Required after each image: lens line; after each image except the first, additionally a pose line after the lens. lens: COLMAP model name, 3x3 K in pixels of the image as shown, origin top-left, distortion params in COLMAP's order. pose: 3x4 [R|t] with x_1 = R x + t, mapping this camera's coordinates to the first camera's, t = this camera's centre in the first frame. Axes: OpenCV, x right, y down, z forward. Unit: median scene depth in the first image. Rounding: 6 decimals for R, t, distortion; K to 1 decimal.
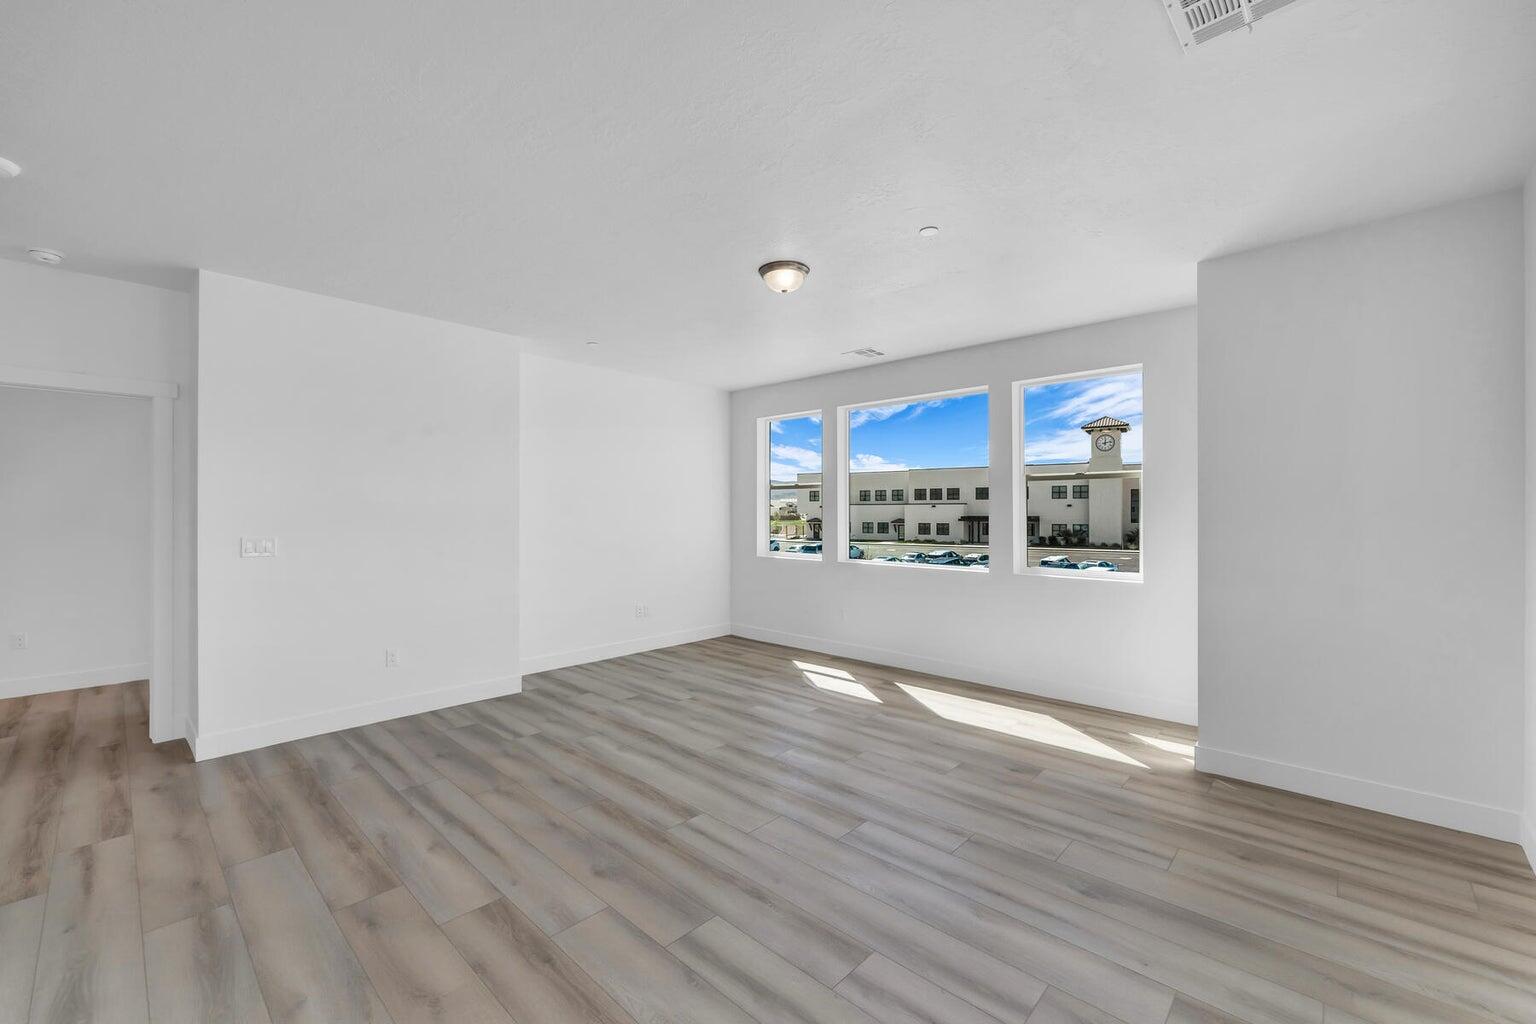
lens RADIAL K [[622.5, 0, 755.0], [0, 622.5, 510.9], [0, 0, 1]] dist [0.000559, 0.000012]
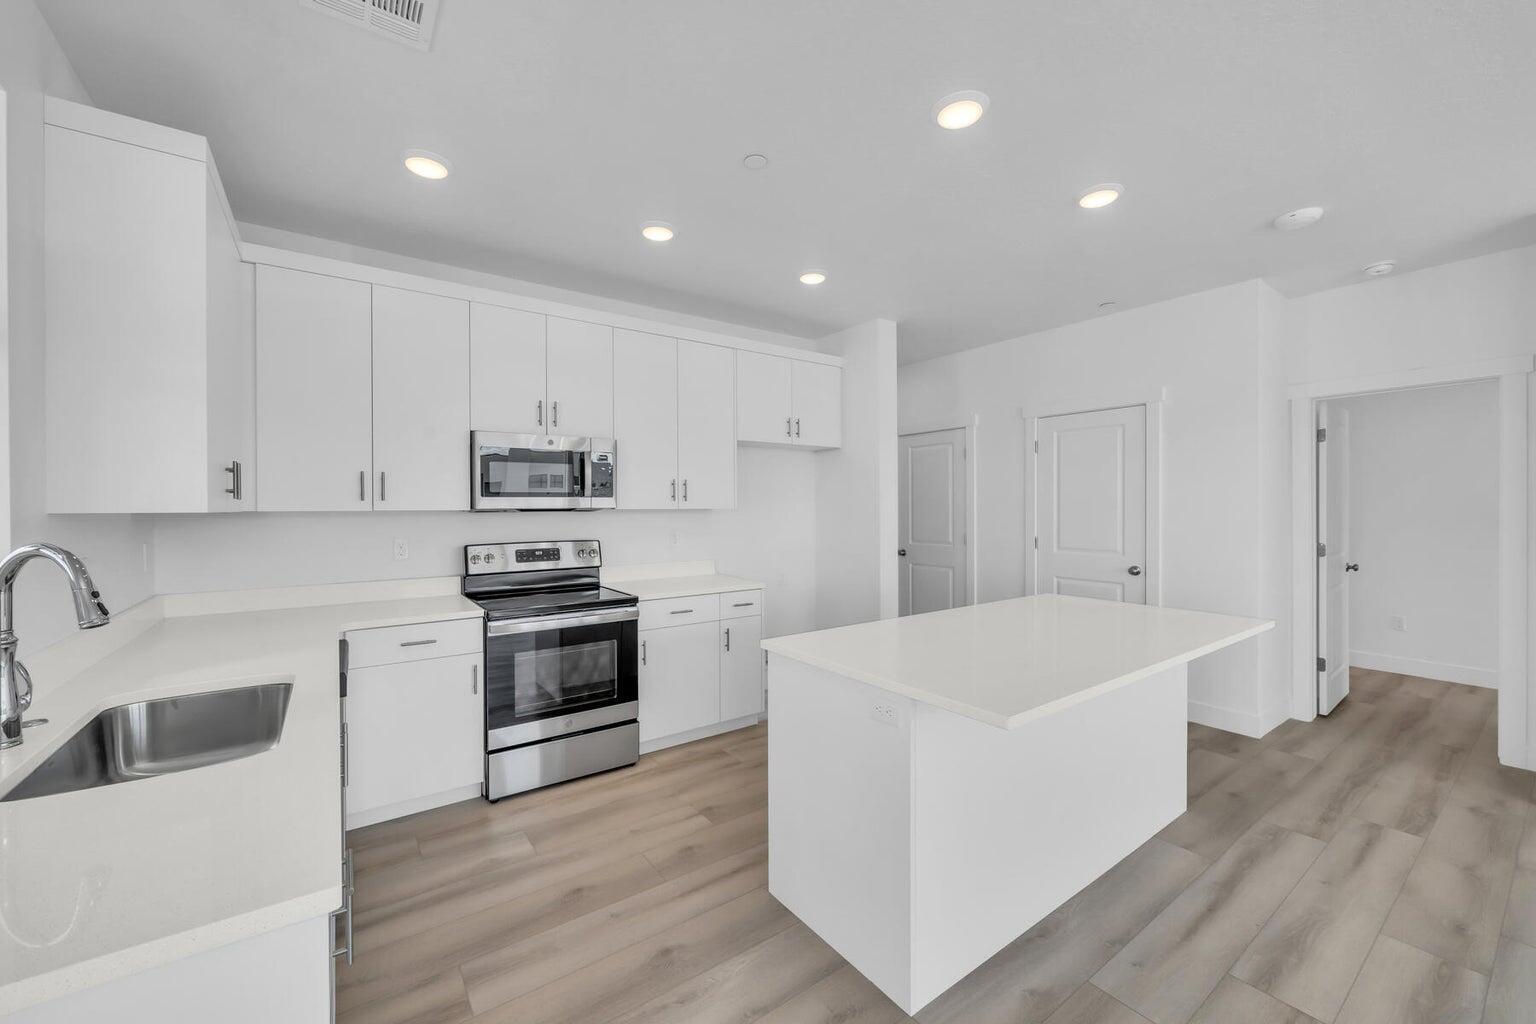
lens RADIAL K [[597.9, 0, 768.0], [0, 597.9, 512.0], [0, 0, 1]] dist [0.000906, 0.000187]
pose [[-0.173077, 0.008331, -0.984873, 0.062386], [0.005242, 0.999958, 0.007538, -0.000449], [0.984894, -0.003859, -0.173114, 0.114204]]
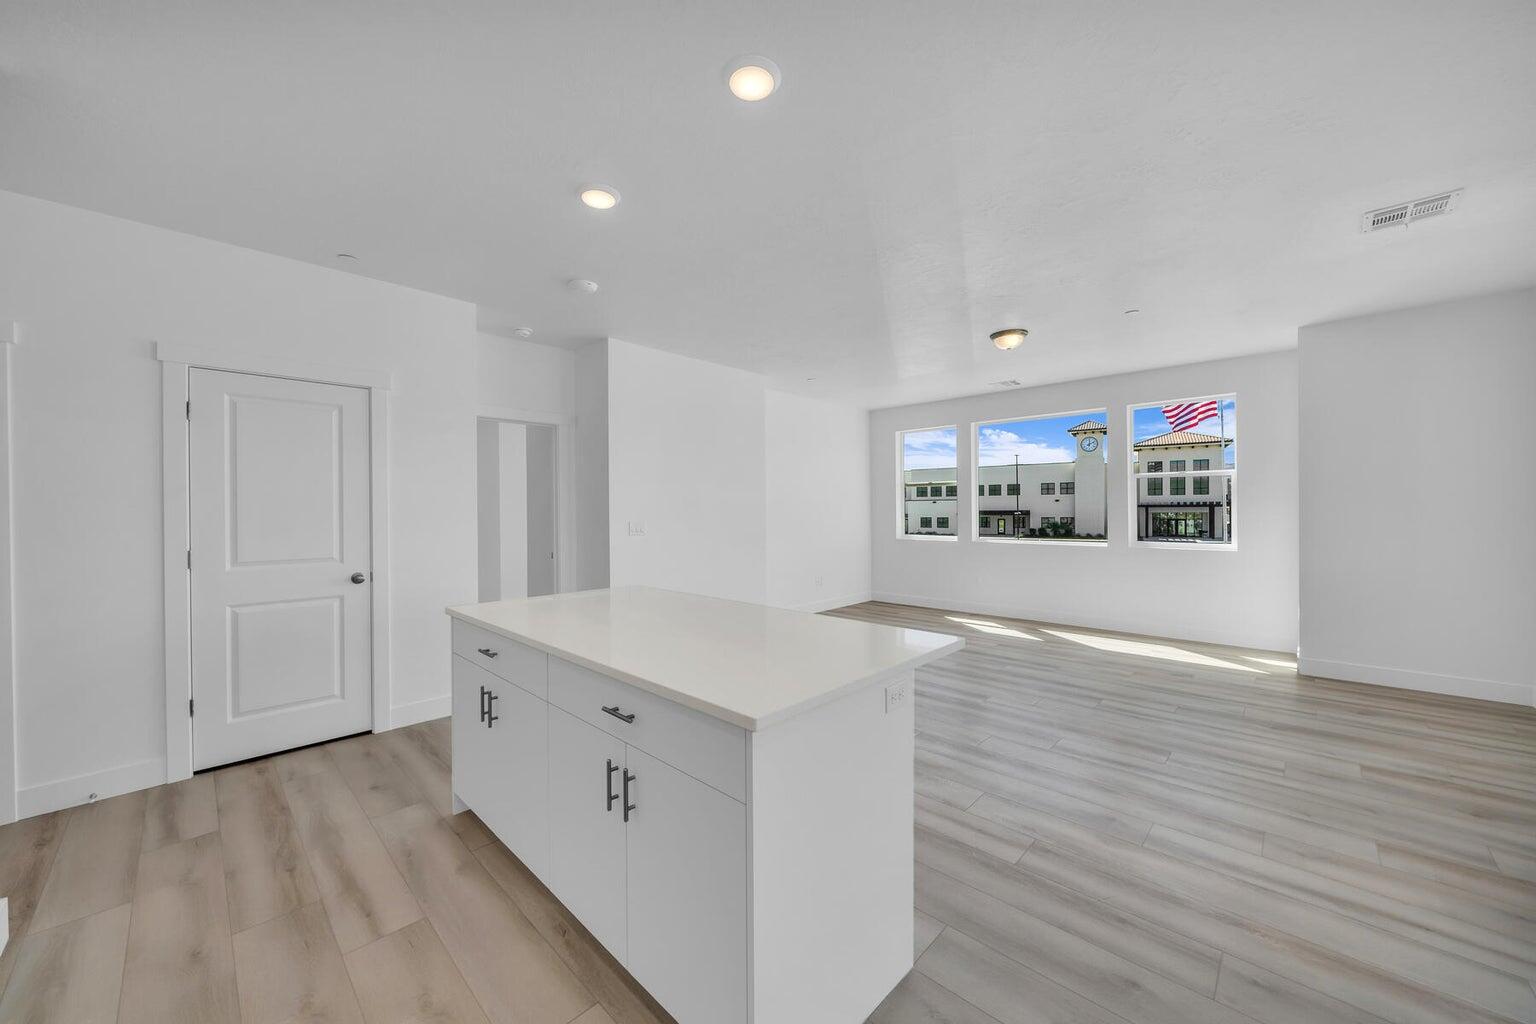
lens RADIAL K [[564.6, 0, 753.5], [0, 564.6, 510.8], [0, 0, 1]] dist [-0.000371, 0.000060]
pose [[0.999934, -0.007319, -0.008827, -0.497404], [0.007363, 0.999961, 0.004940, 0.012092], [0.008791, -0.005005, 0.999949, -0.300837]]
